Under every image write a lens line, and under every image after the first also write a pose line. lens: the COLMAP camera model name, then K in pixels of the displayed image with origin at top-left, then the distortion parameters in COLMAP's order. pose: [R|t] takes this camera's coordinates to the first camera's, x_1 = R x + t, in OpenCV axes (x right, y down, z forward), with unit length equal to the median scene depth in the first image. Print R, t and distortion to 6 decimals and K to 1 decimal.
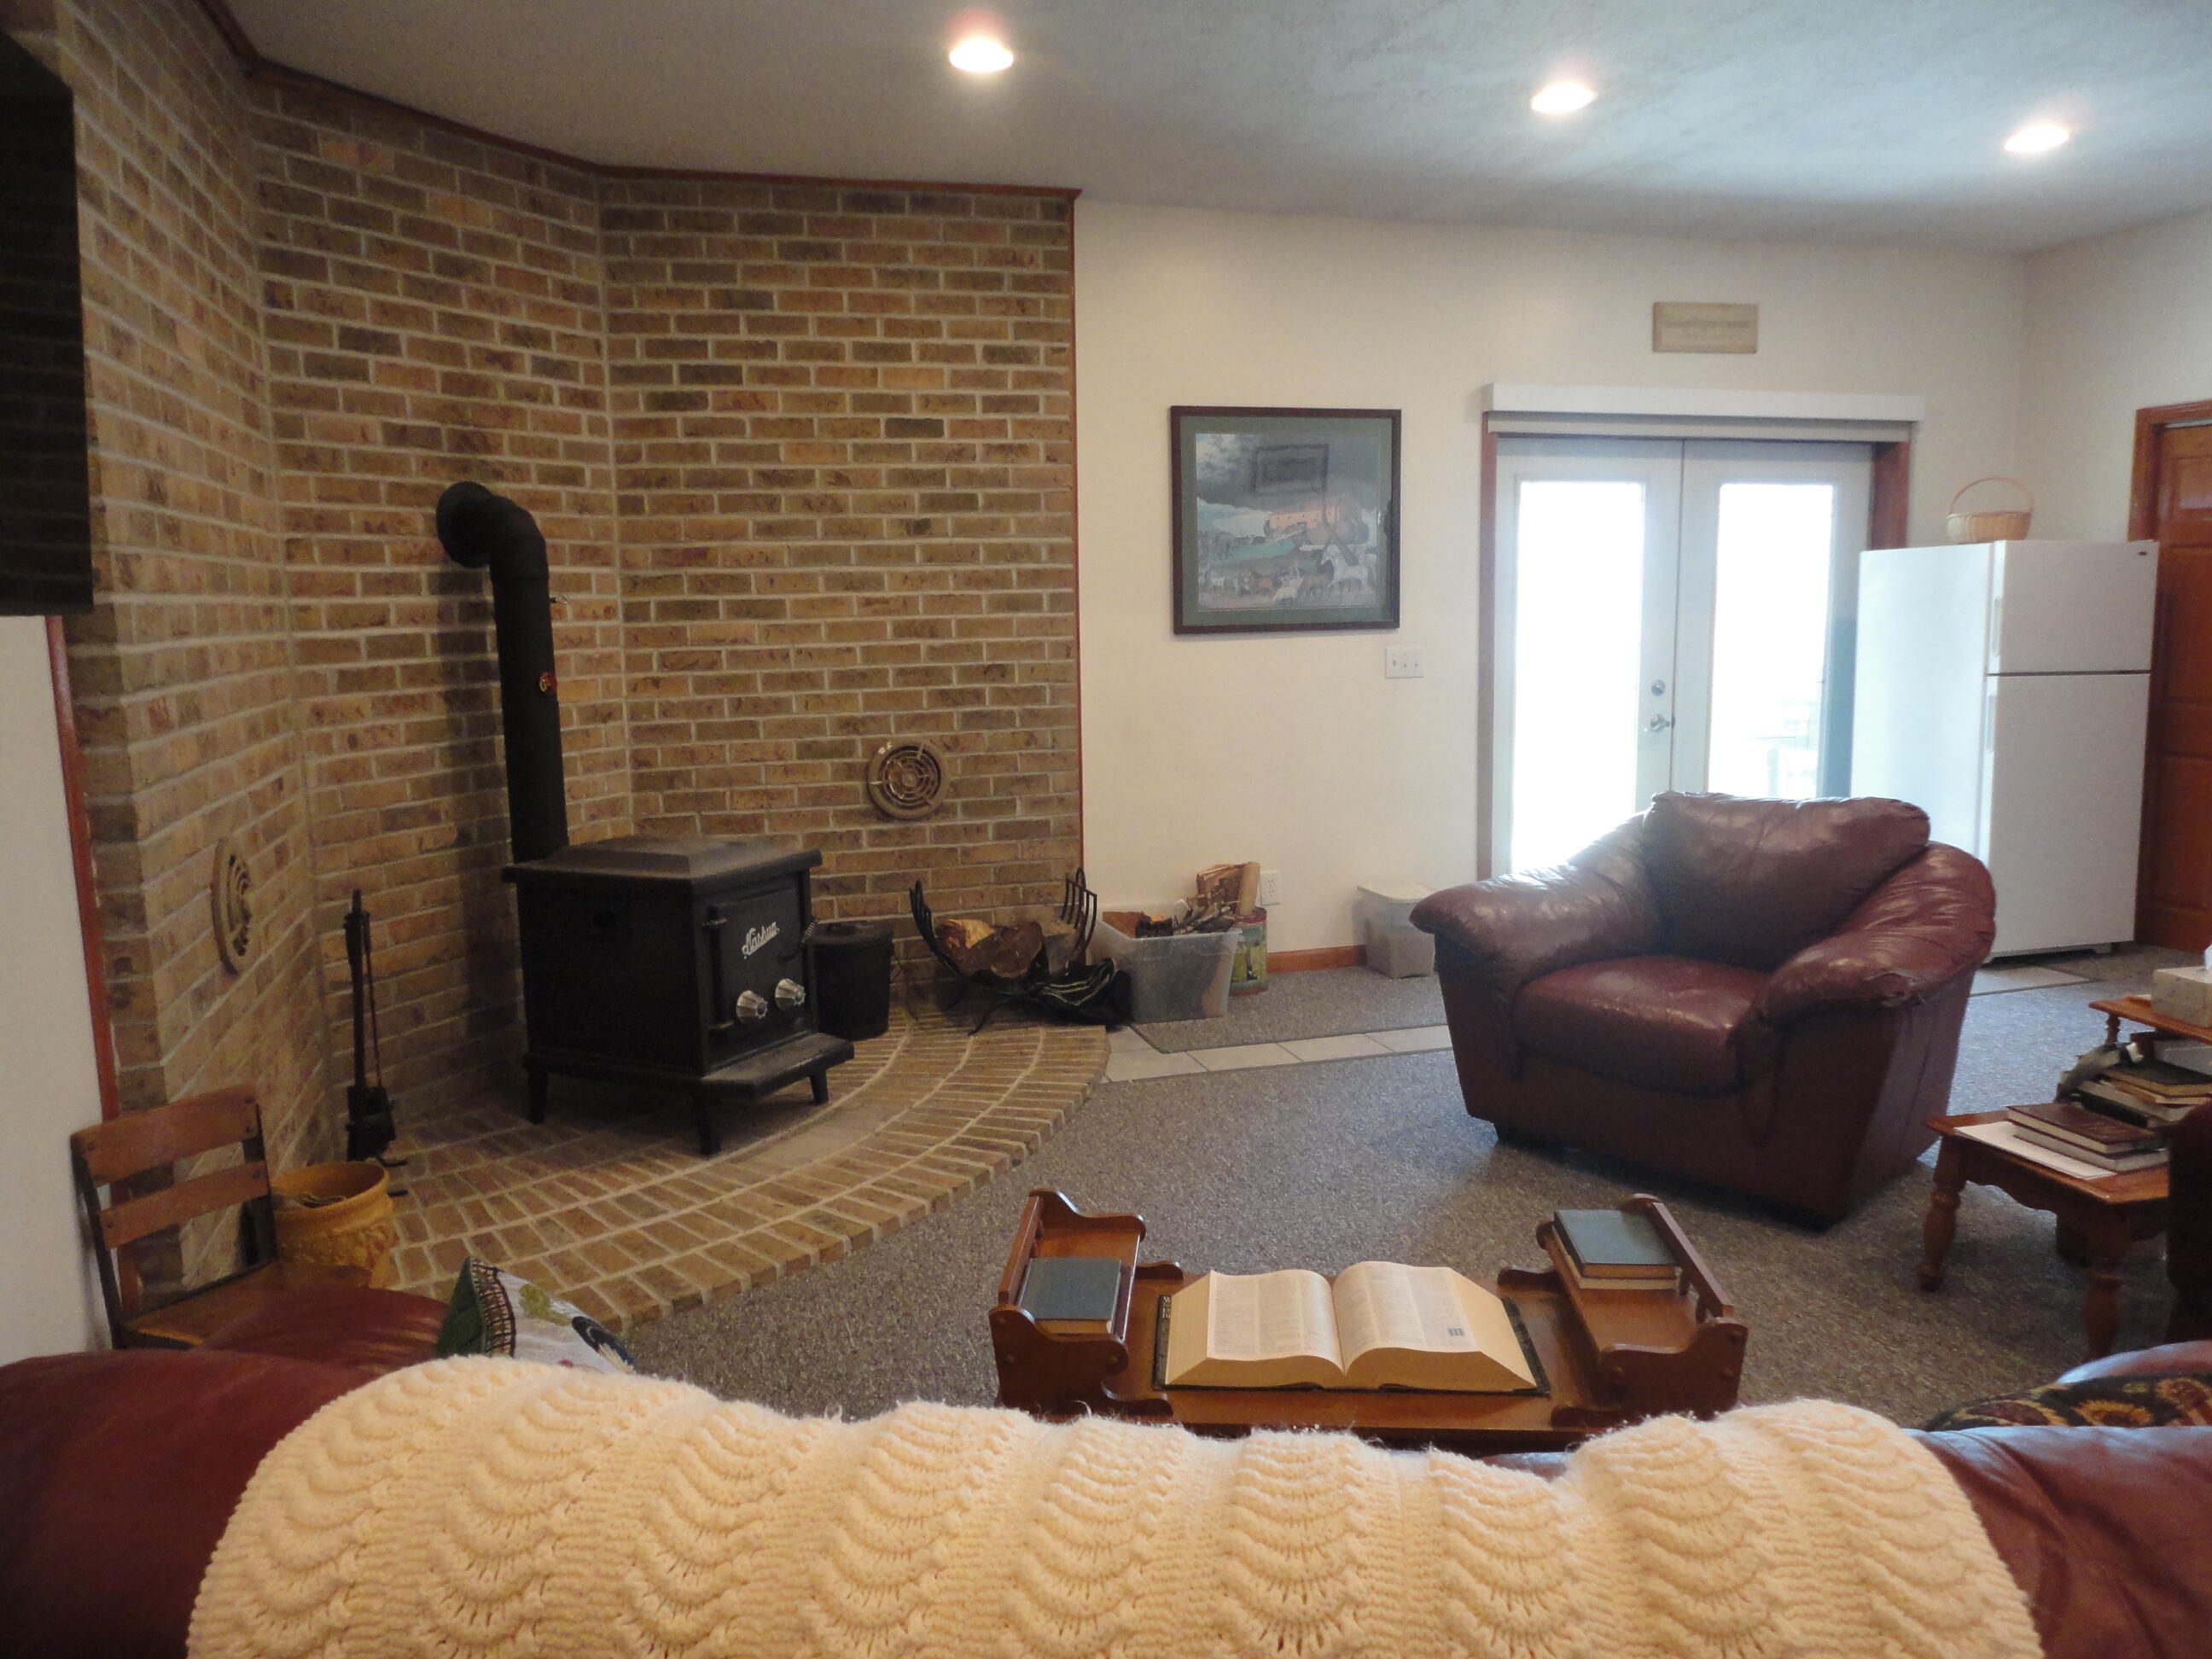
lens RADIAL K [[1598.2, 0, 1106.0], [0, 1598.2, 829.5], [0, 0, 1]] dist [-0.029327, 0.039639]
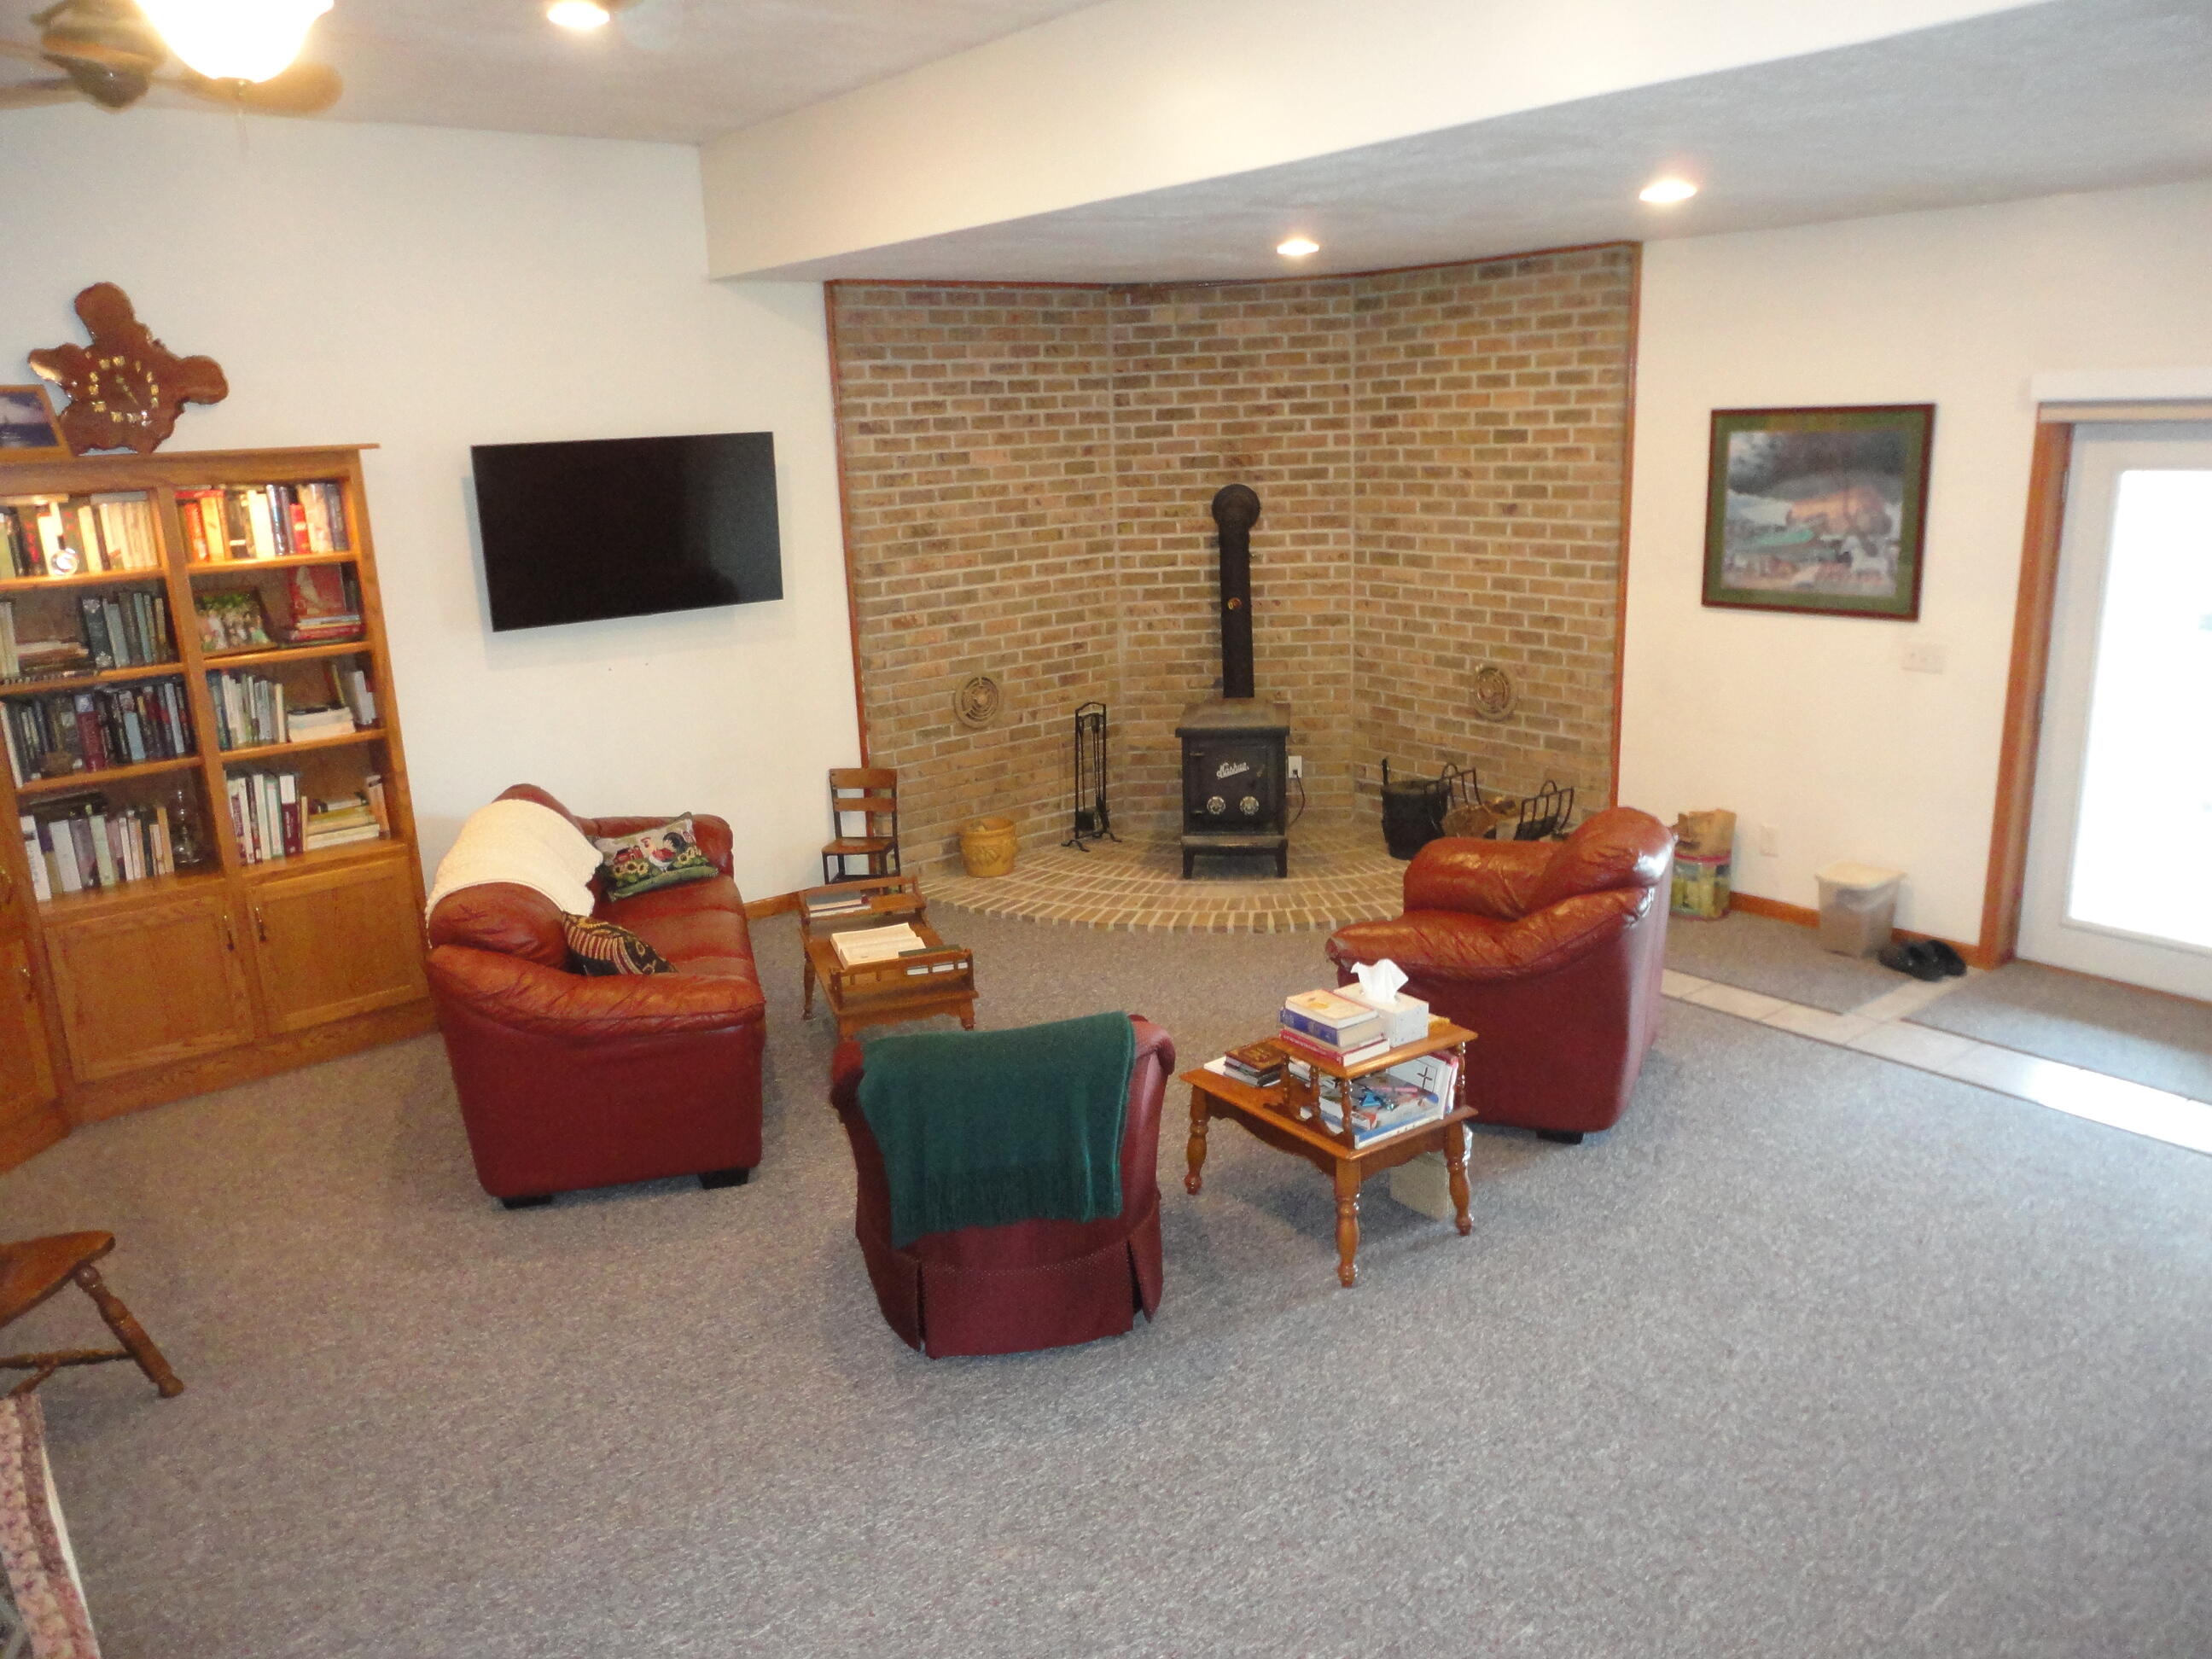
lens RADIAL K [[1598.2, 0, 1106.0], [0, 1598.2, 829.5], [0, 0, 1]] dist [-0.029327, 0.039639]
pose [[0.372407, 0.239727, -0.896573, 1.061931], [-0.106023, 0.970728, 0.215516, -0.185428], [0.921994, 0.014798, 0.386922, 0.166900]]
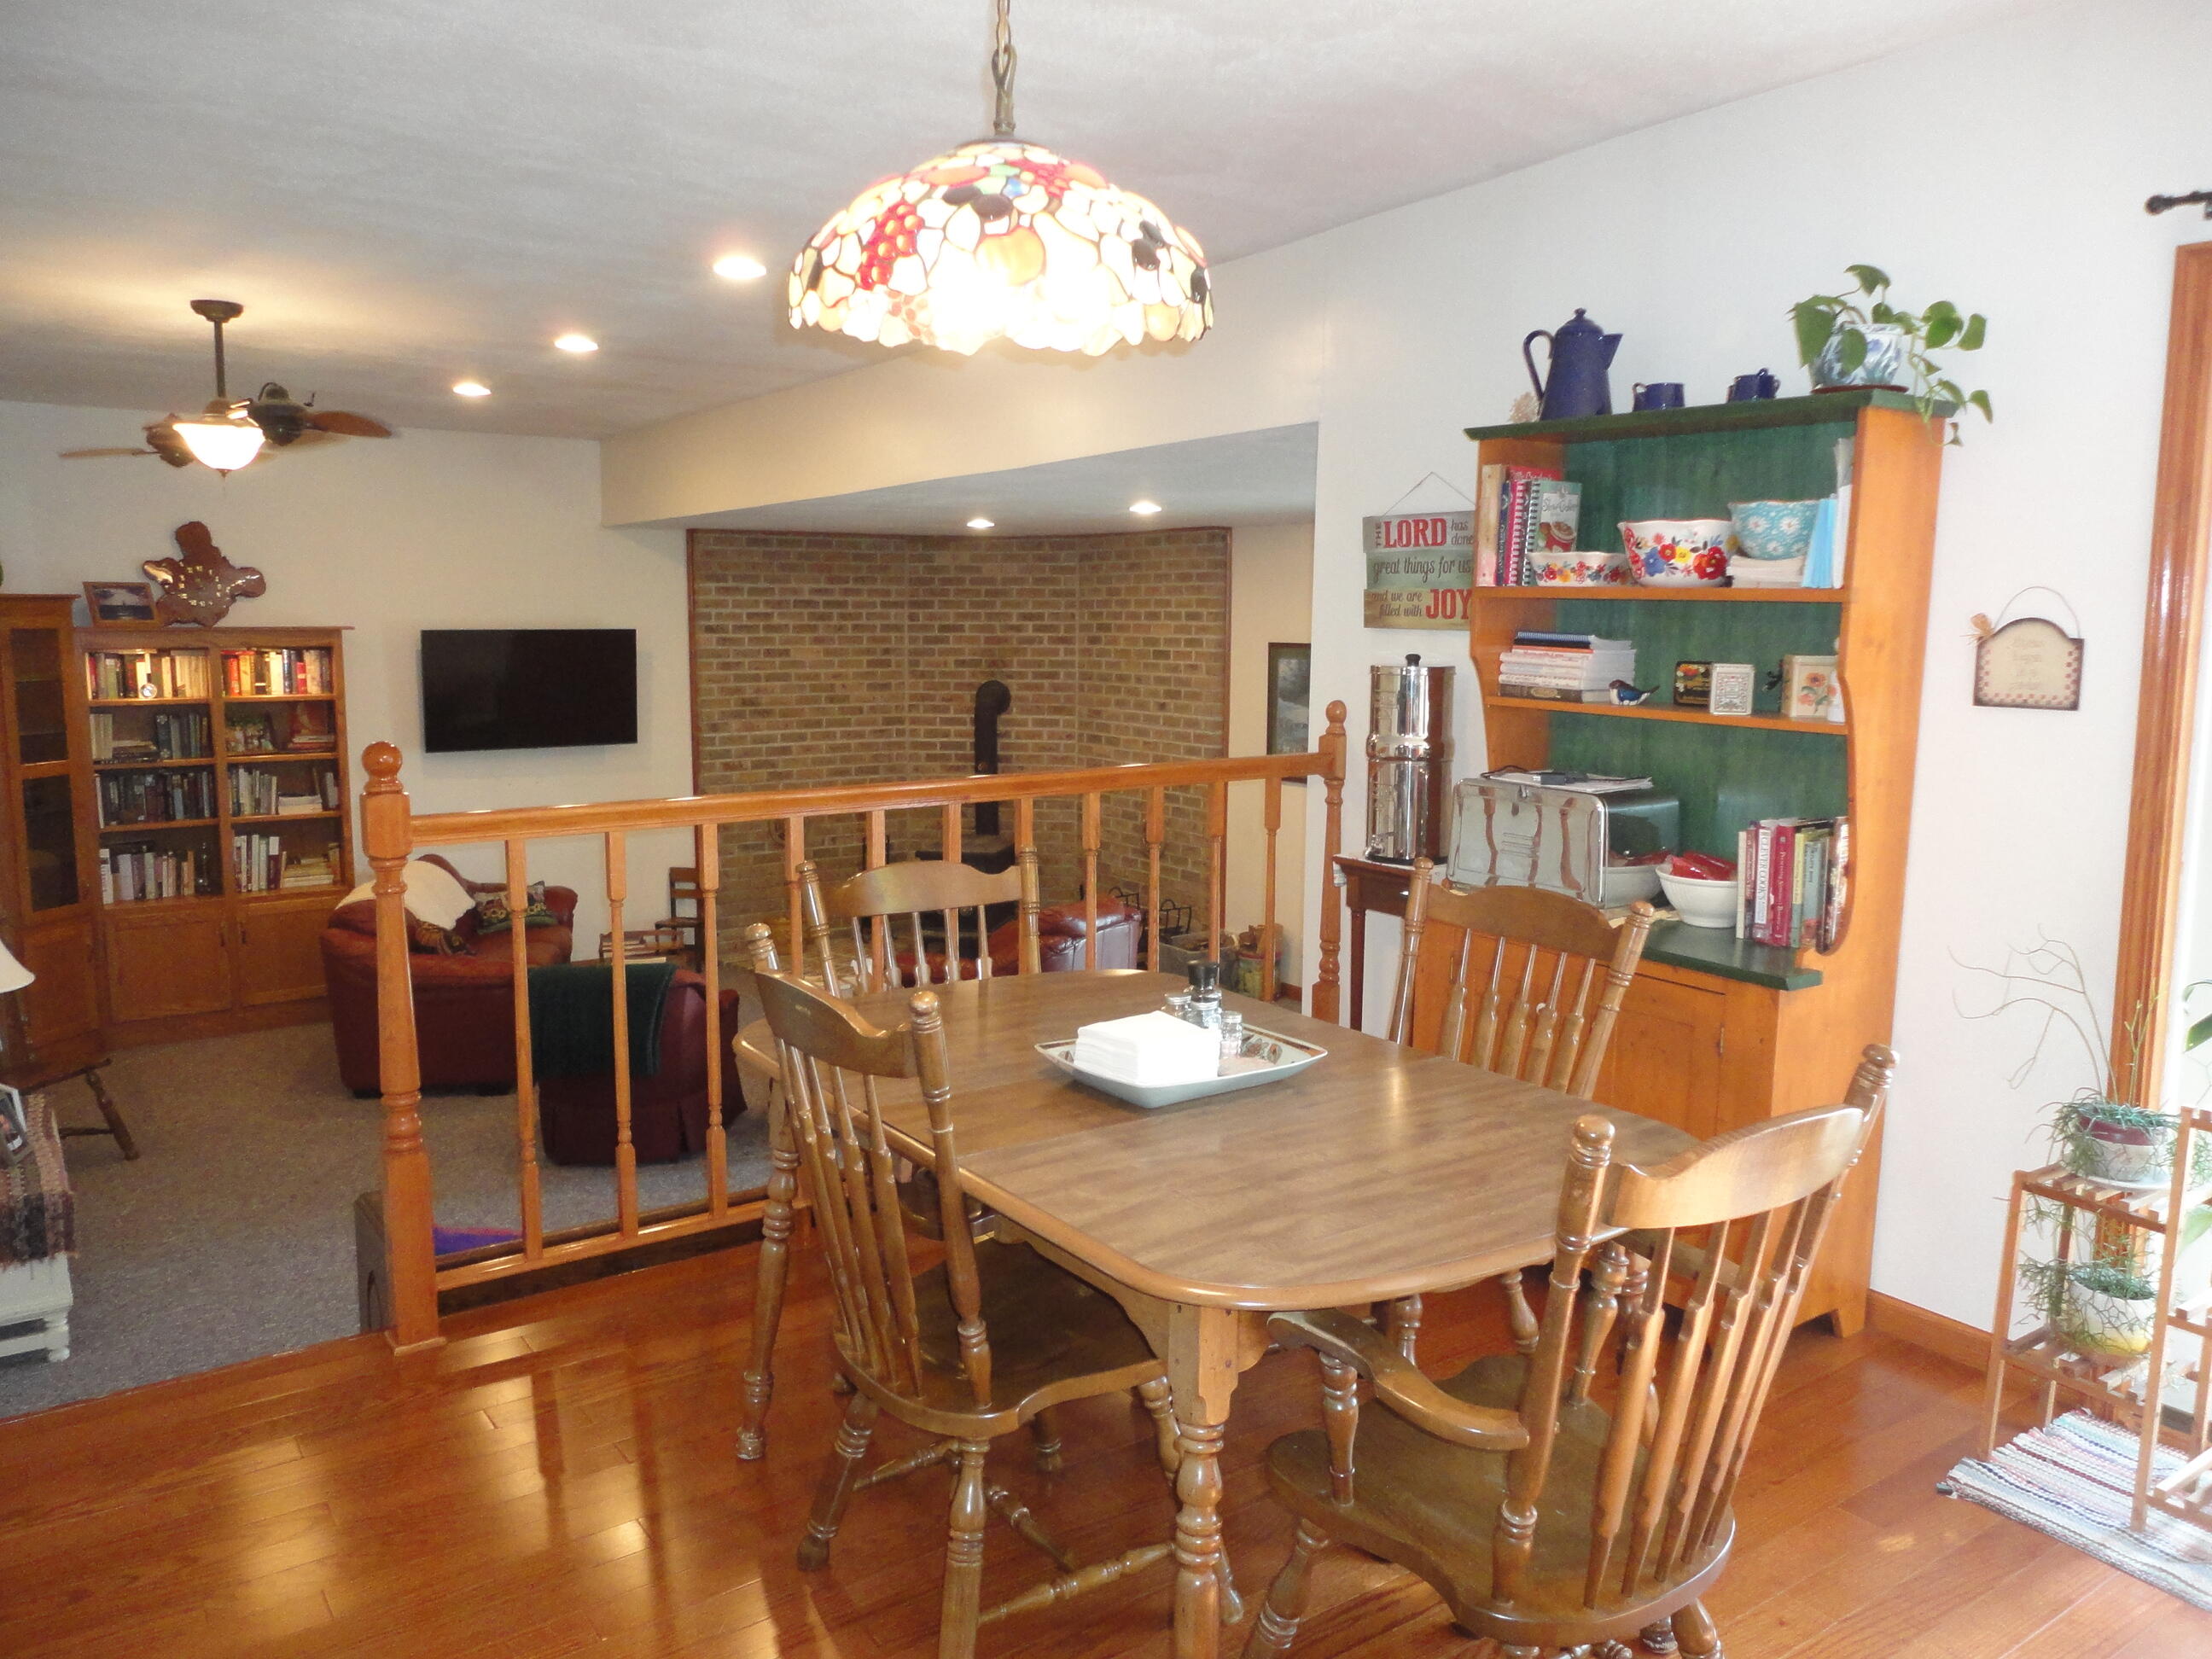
lens RADIAL K [[1605.7, 0, 1106.0], [0, 1605.7, 829.5], [0, 0, 1]] dist [-0.032441, 0.047264]
pose [[0.310304, 0.147051, -0.939195, 1.709528], [-0.151805, 0.982951, 0.103747, -0.239109], [0.938438, 0.110381, 0.327337, 0.341257]]
